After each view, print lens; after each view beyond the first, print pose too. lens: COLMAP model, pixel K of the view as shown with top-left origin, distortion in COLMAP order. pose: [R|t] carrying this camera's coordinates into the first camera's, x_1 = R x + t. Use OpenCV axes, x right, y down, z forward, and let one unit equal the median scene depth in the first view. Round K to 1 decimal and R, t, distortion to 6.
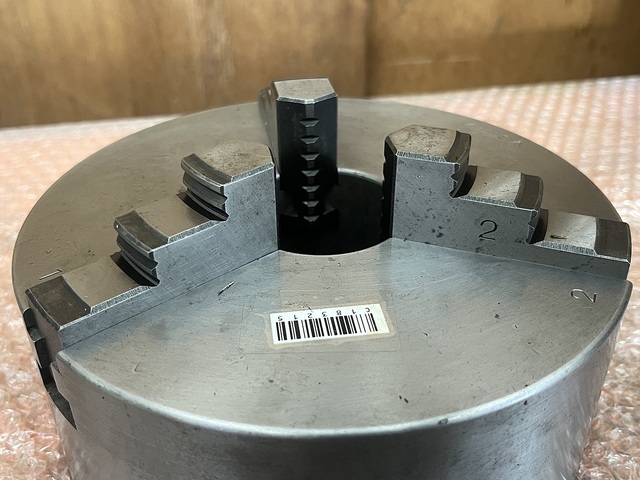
lens RADIAL K [[698.8, 0, 320.0], [0, 698.8, 240.0], [0, 0, 1]] dist [0.038497, -0.038463]
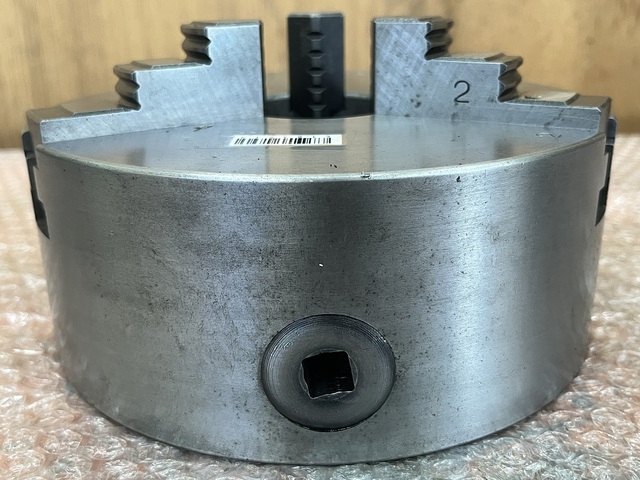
lens RADIAL K [[698.8, 0, 320.0], [0, 698.8, 240.0], [0, 0, 1]] dist [0.038497, -0.038463]
pose [[0.986312, 0.046853, -0.158093, 0.207191], [-0.080969, 0.972846, -0.216830, 0.432892], [0.143641, 0.226663, 0.963323, 0.036048]]
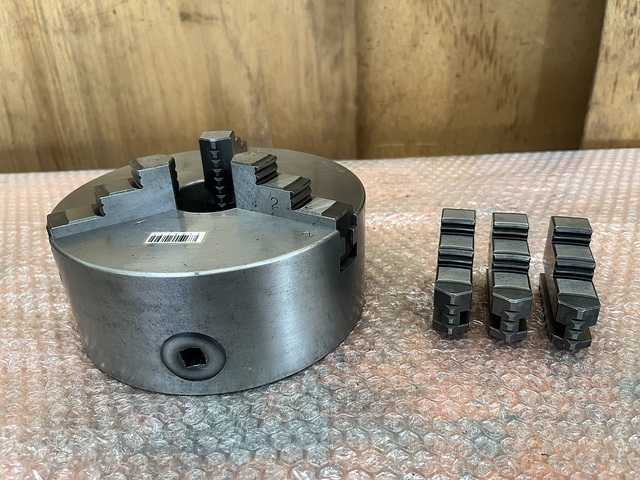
lens RADIAL K [[499.4, 0, 320.0], [0, 499.4, 240.0], [0, 0, 1]] dist [0.026814, -0.001550]
pose [[0.984720, 0.059115, -0.163804, 0.596703], [-0.072658, 0.994306, -0.077951, 0.187310], [0.158263, 0.088662, 0.983408, -0.334172]]
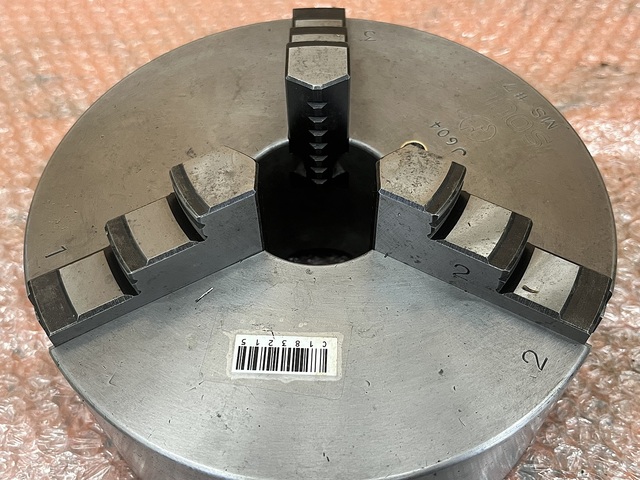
lens RADIAL K [[698.8, 0, 320.0], [0, 698.8, 240.0], [0, 0, 1]] dist [0.038497, -0.038463]
pose [[0.983002, 0.143836, -0.114097, 0.147560], [-0.094077, 0.928300, 0.359735, -0.400477], [0.157659, -0.342886, 0.926052, 0.046659]]
